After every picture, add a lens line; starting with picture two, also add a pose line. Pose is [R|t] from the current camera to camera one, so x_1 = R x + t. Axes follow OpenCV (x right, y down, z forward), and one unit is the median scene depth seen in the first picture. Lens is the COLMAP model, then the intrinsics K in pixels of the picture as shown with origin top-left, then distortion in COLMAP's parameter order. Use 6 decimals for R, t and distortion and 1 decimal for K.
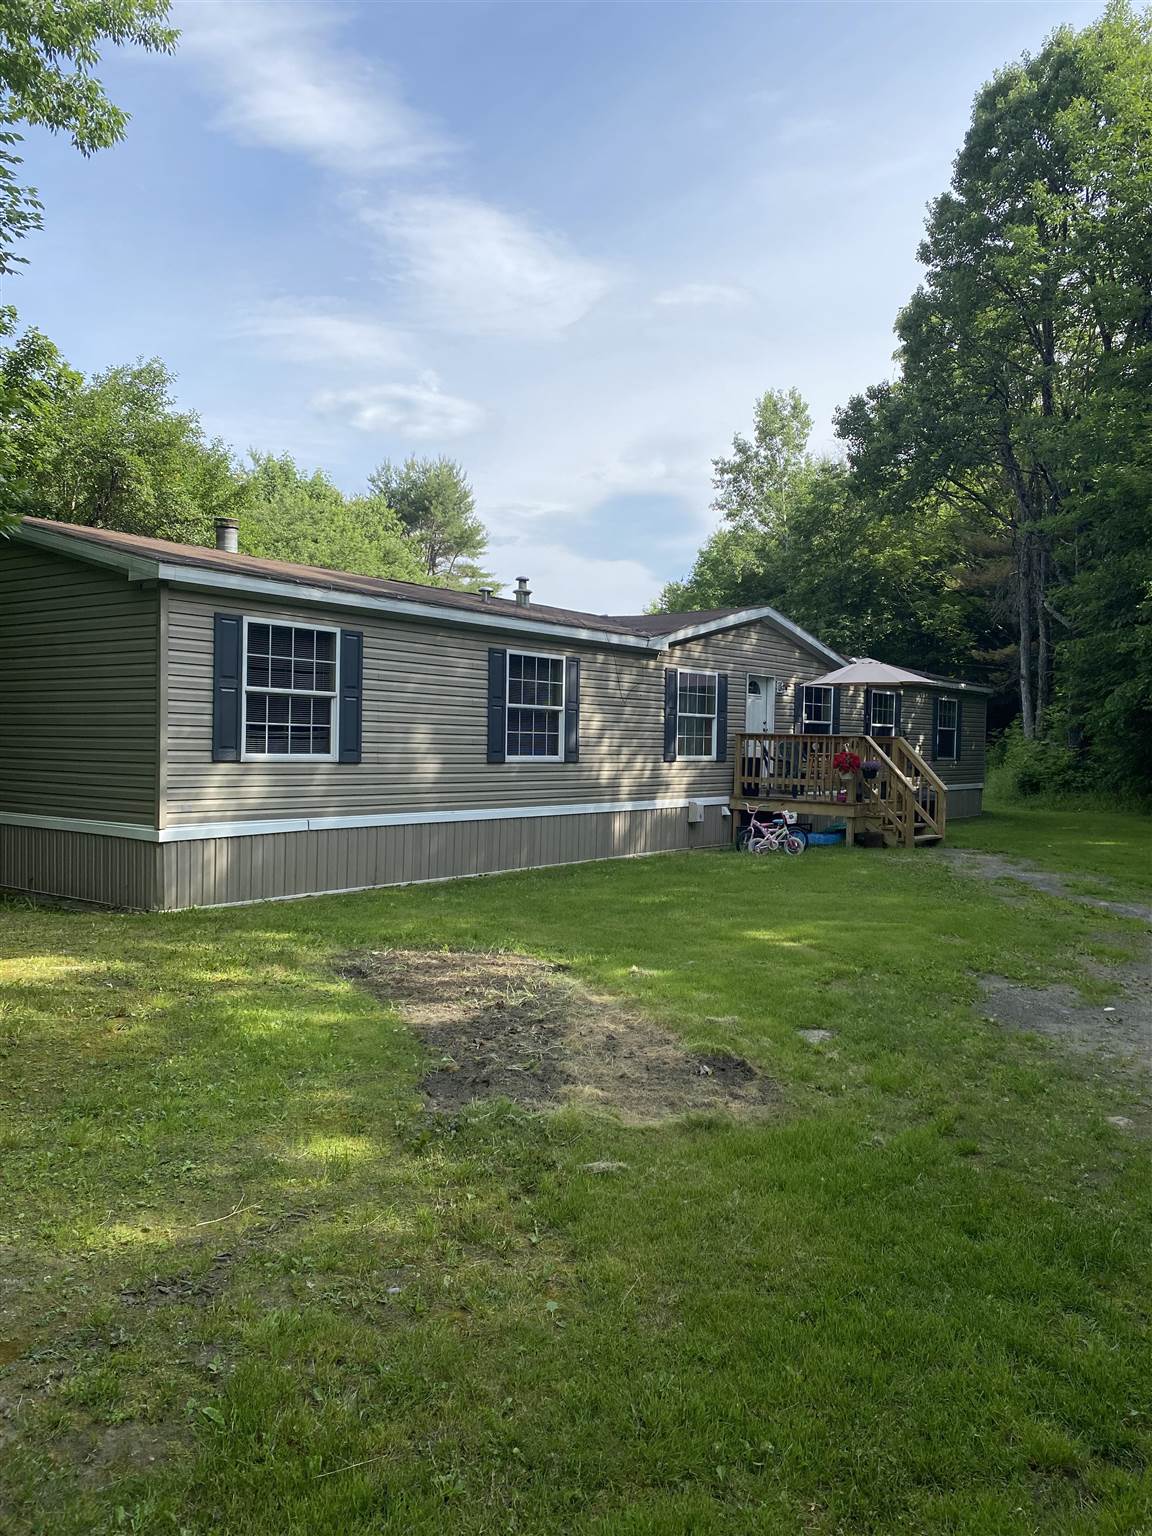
lens RADIAL K [[1181.2, 0, 581.8], [0, 1181.2, 782.2], [0, 0, 1]] dist [0.048150, -0.034897]
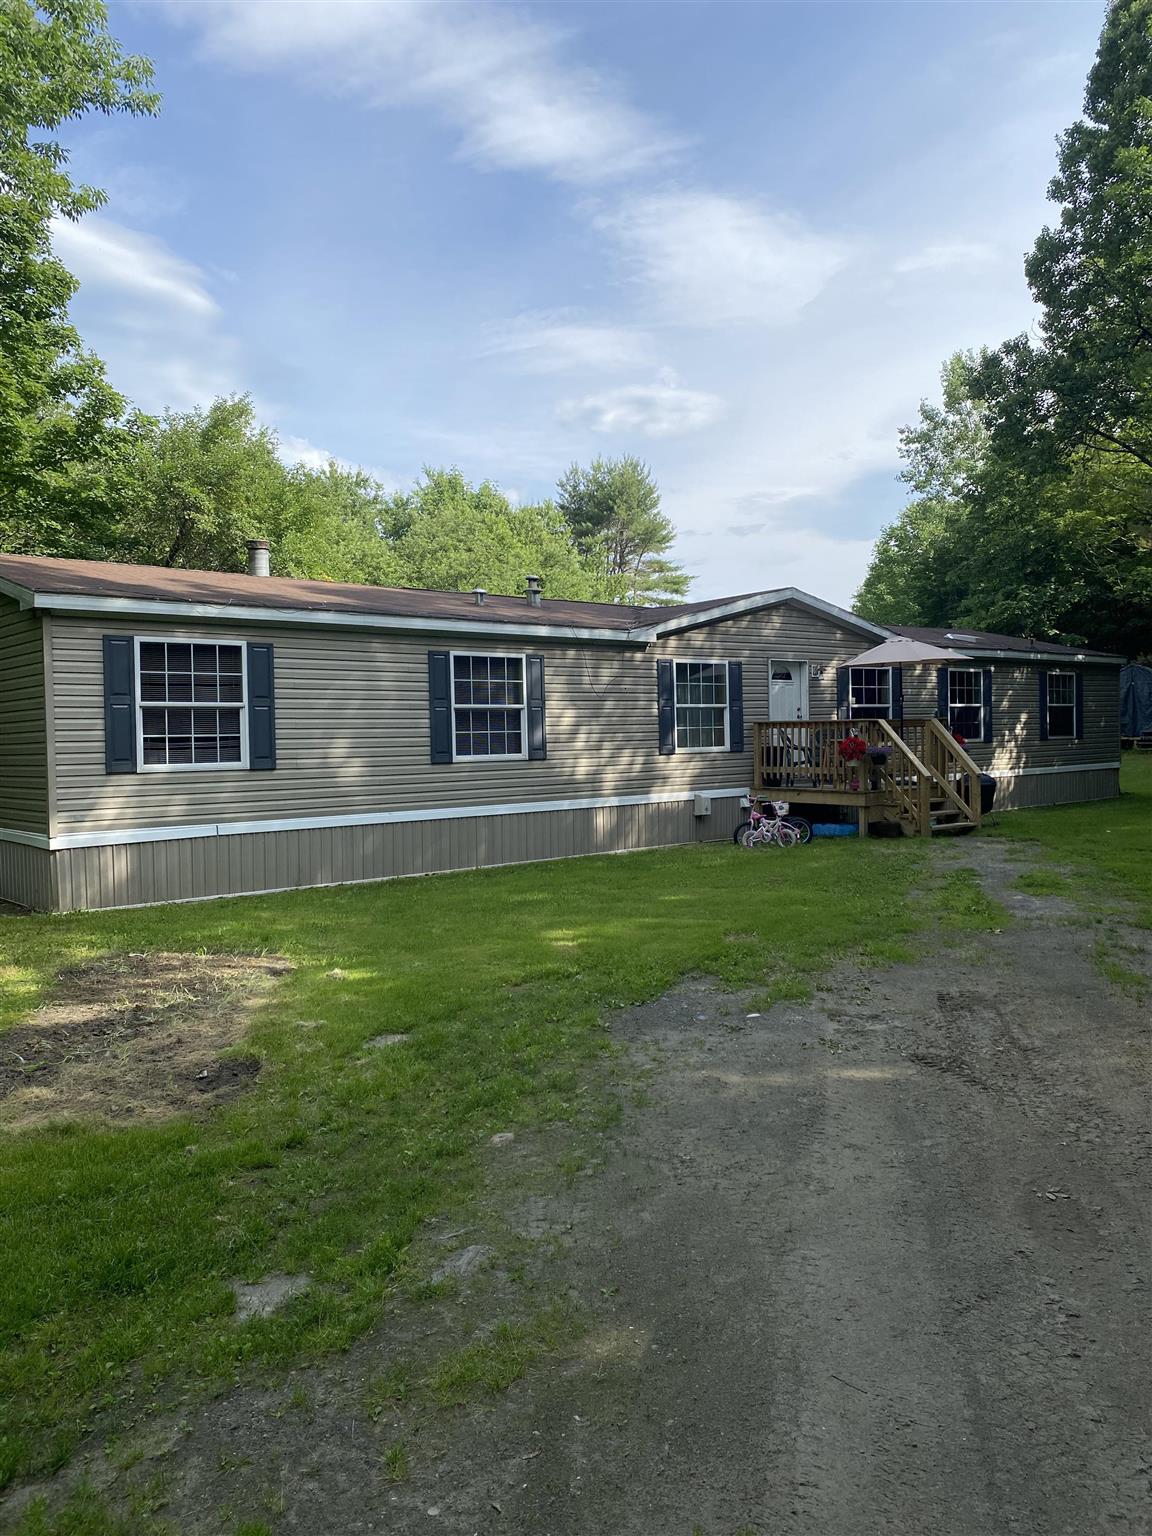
lens RADIAL K [[1181.2, 0, 572.2], [0, 1181.2, 770.4], [0, 0, 1]] dist [0.048150, -0.034897]
pose [[0.974964, -0.032808, -0.219929, 0.160000], [0.031931, 0.999462, -0.007544, 0.000574], [0.220058, 0.000333, 0.975487, 0.021109]]
